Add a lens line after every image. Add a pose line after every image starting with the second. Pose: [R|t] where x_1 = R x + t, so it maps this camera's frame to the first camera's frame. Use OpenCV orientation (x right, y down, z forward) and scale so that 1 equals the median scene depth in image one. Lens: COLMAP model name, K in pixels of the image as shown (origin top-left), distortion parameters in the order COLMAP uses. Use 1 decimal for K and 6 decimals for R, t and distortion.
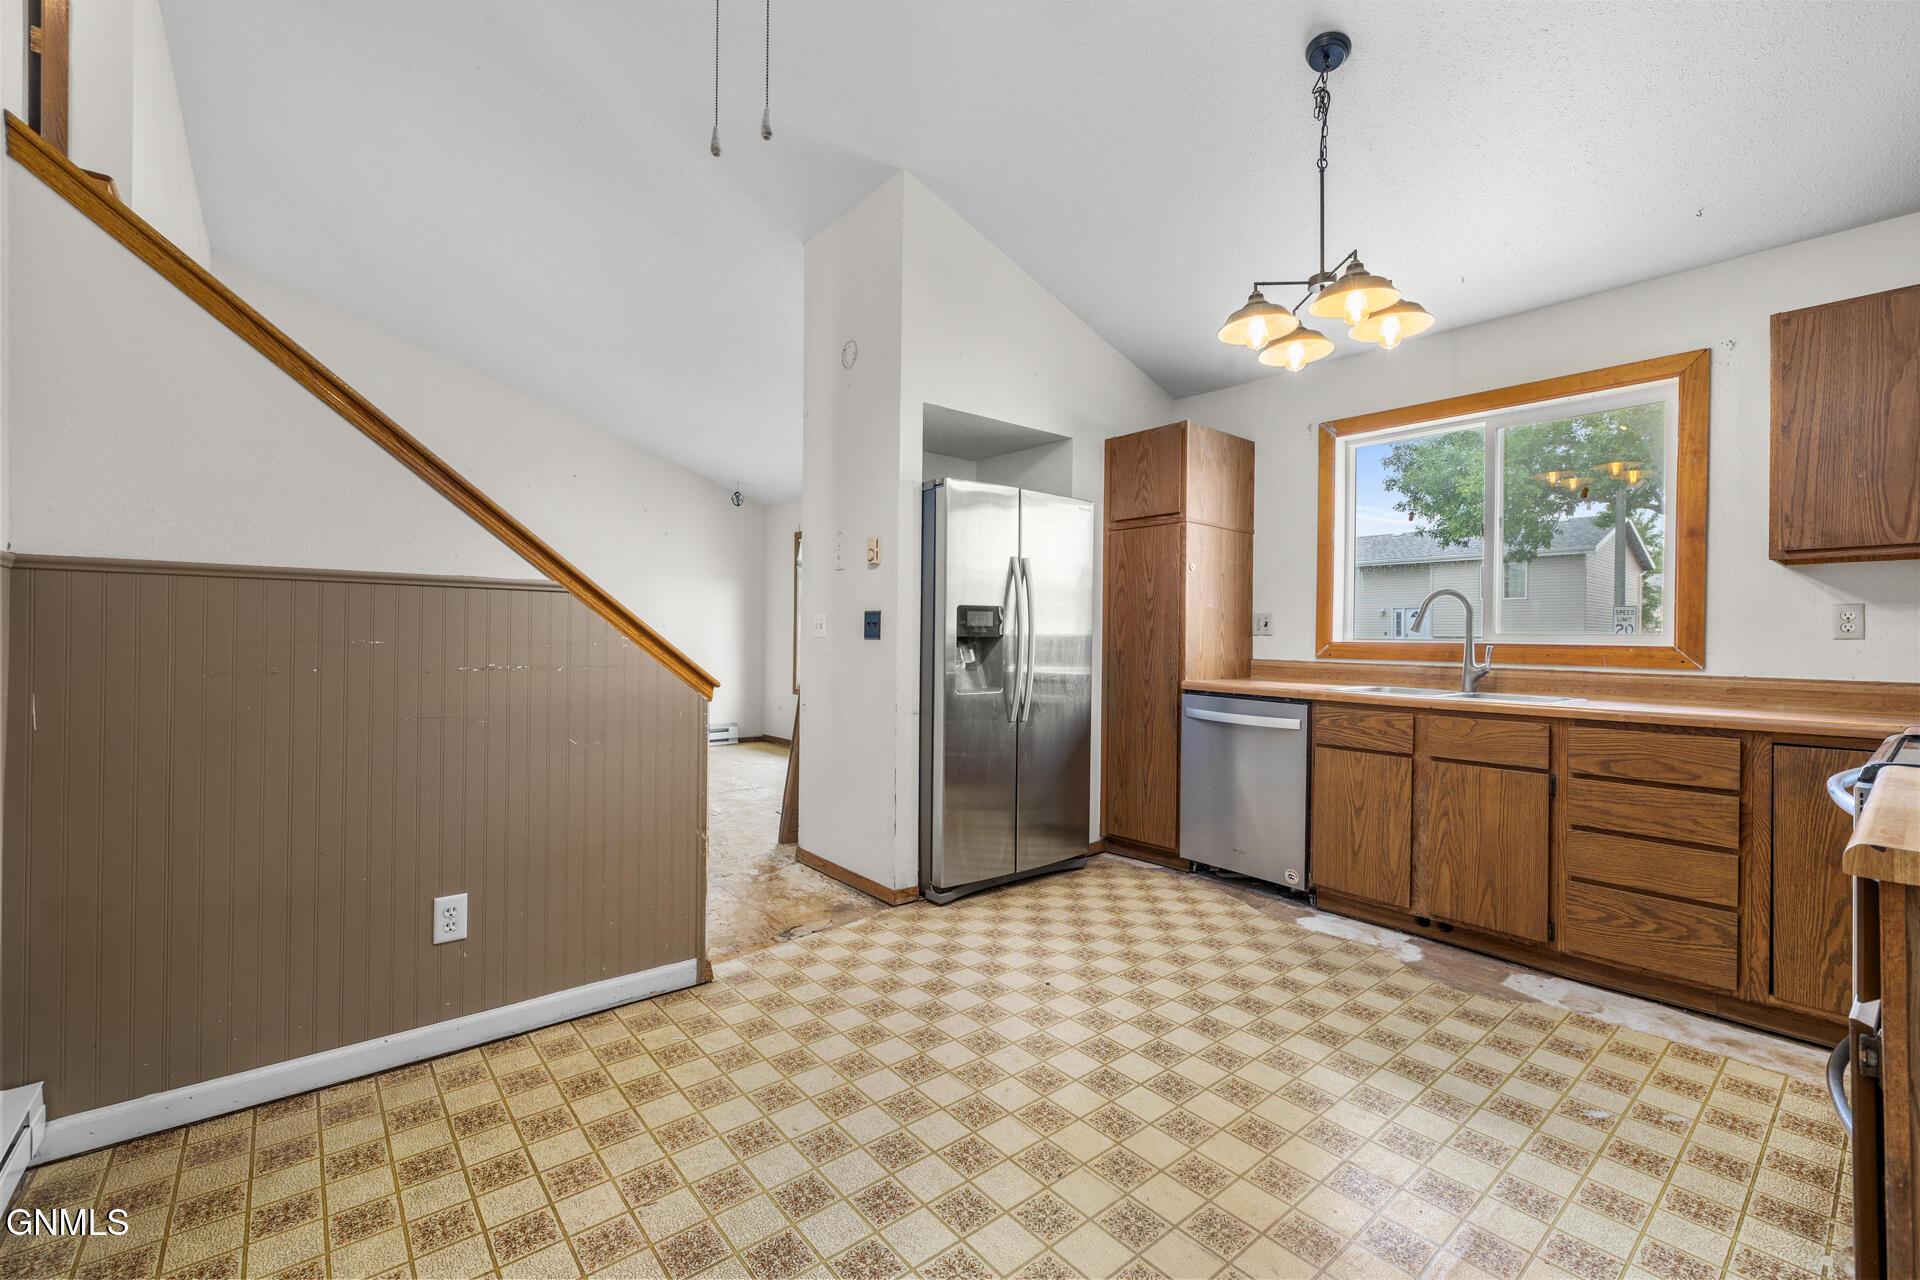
lens RADIAL K [[807.9, 0, 964.4], [0, 807.9, 639.3], [0, 0, 1]] dist [0.000618, 0.000094]
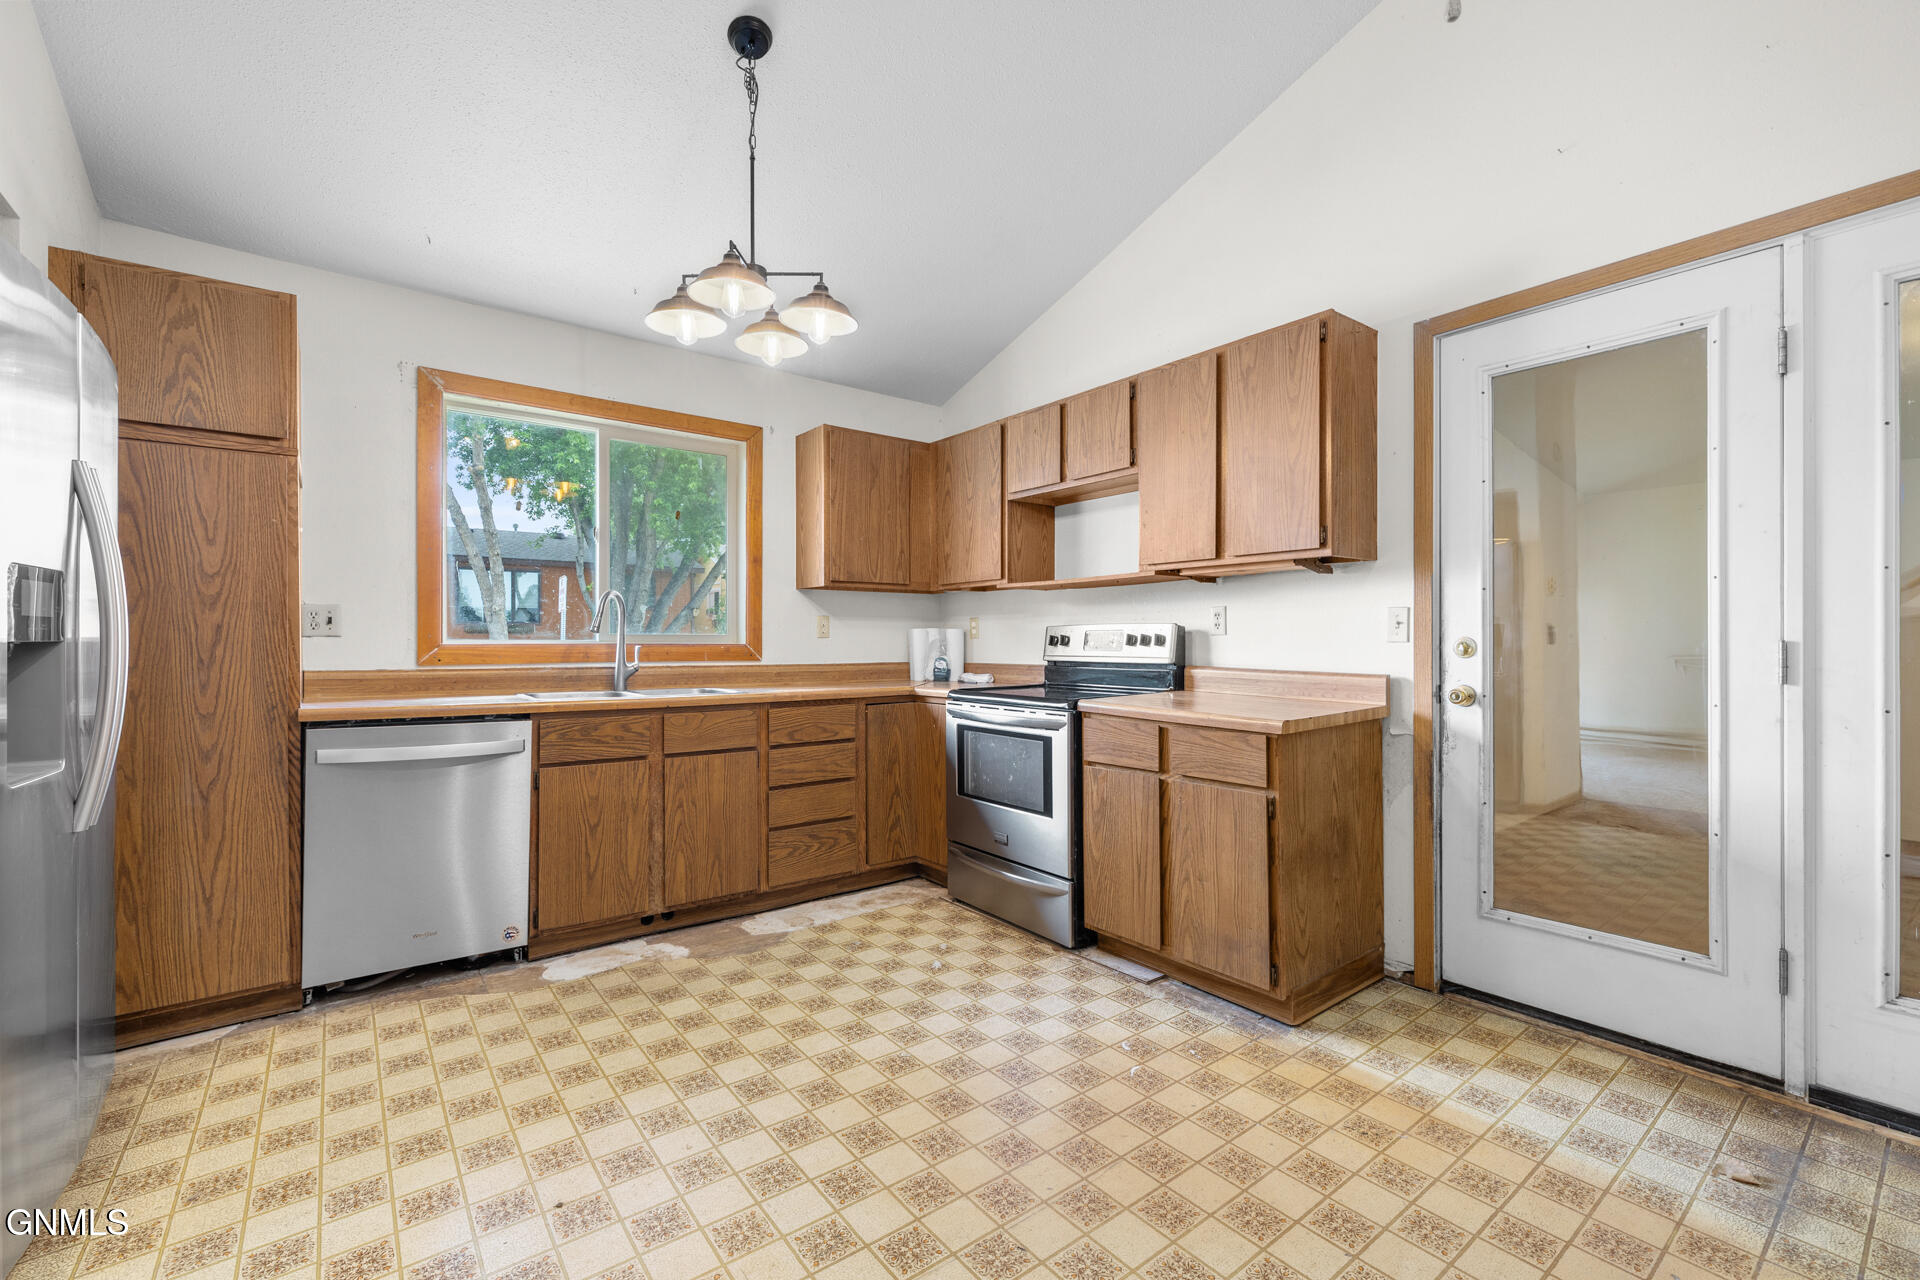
lens RADIAL K [[807.9, 0, 964.4], [0, 807.9, 639.3], [0, 0, 1]] dist [0.000618, 0.000094]
pose [[0.033961, -0.007956, 0.999391, -0.444385], [0.003787, 0.999962, 0.007832, -0.007708], [-0.999416, 0.003519, 0.033990, 0.595888]]
